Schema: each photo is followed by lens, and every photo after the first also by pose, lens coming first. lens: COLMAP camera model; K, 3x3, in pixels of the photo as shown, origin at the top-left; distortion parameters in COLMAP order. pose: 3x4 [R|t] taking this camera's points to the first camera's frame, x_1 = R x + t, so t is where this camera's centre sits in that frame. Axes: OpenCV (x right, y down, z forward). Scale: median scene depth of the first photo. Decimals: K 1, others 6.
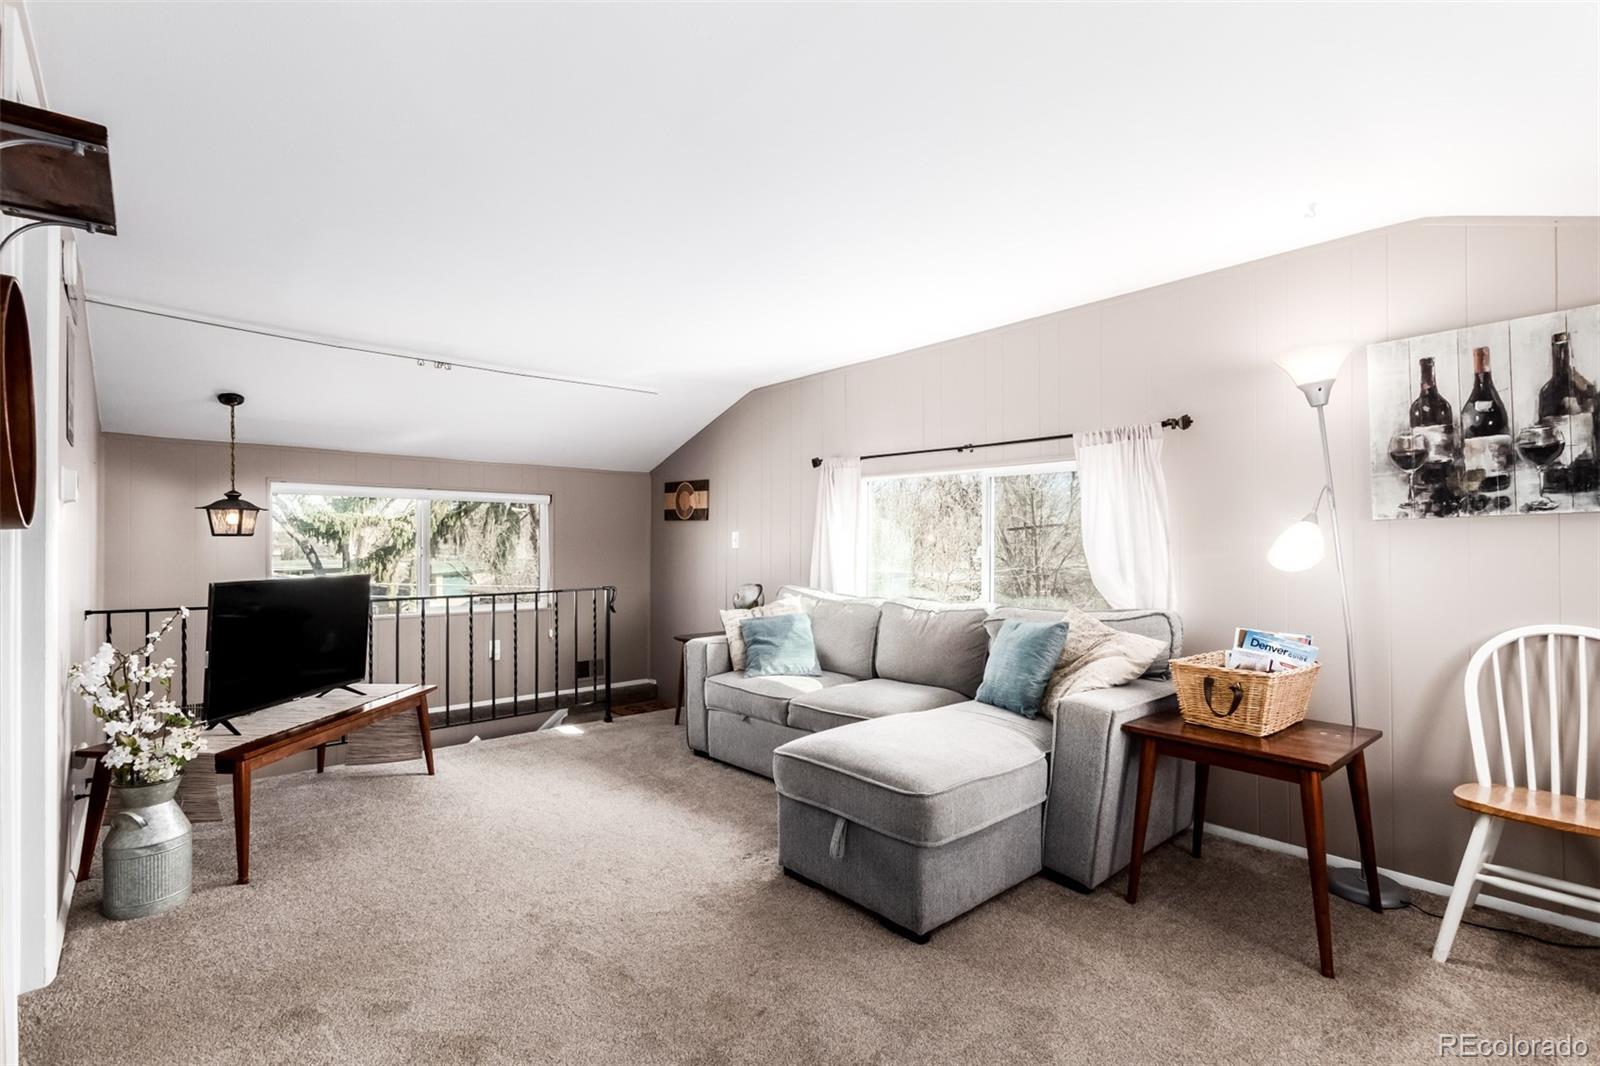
lens RADIAL K [[739.5, 0, 787.8], [0, 739.5, 533.0], [0, 0, 1]] dist [0.005774, -0.003835]
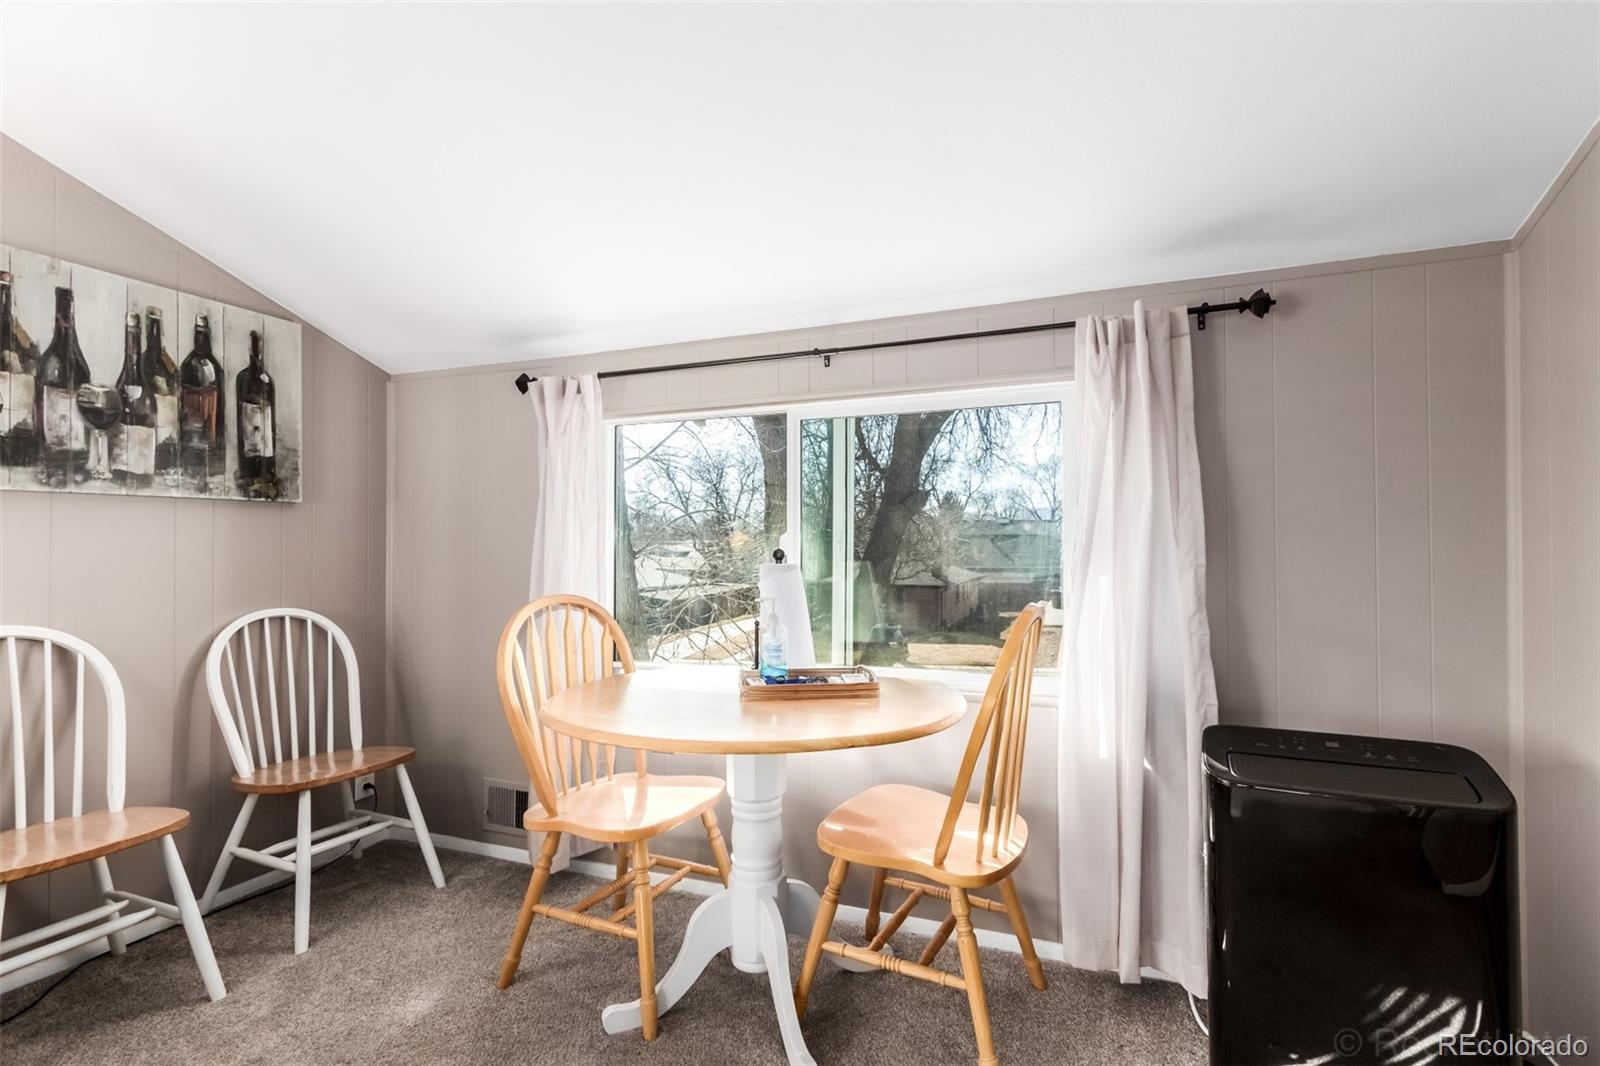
lens RADIAL K [[739.5, 0, 805.4], [0, 739.5, 542.1], [0, 0, 1]] dist [0.005774, -0.003835]
pose [[-0.462754, 0.012267, 0.886402, -0.085144], [-0.009702, 0.999774, -0.018901, 0.034403], [-0.886434, -0.017346, -0.462530, 0.530077]]
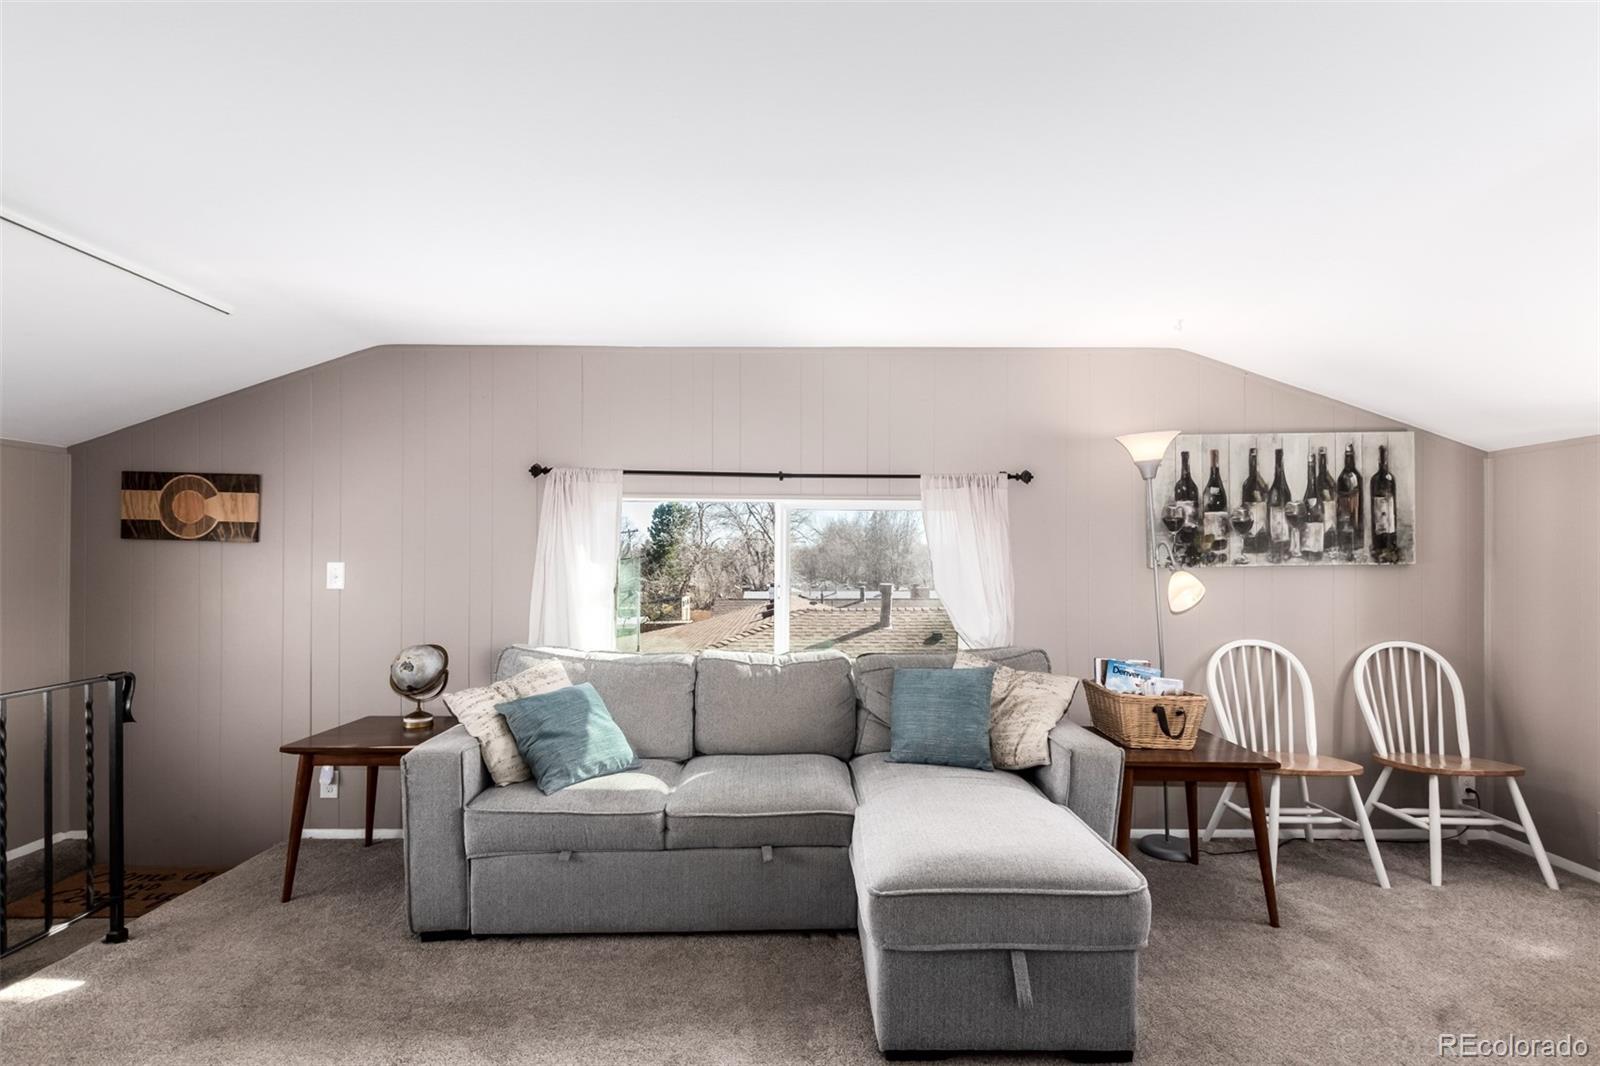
lens RADIAL K [[739.5, 0, 801.7], [0, 739.5, 559.1], [0, 0, 1]] dist [0.005774, -0.003835]
pose [[0.653695, 0.007765, 0.756718, -0.647719], [-0.015609, 0.999873, 0.003223, -0.029210], [-0.756597, -0.013918, 0.653733, 0.637801]]
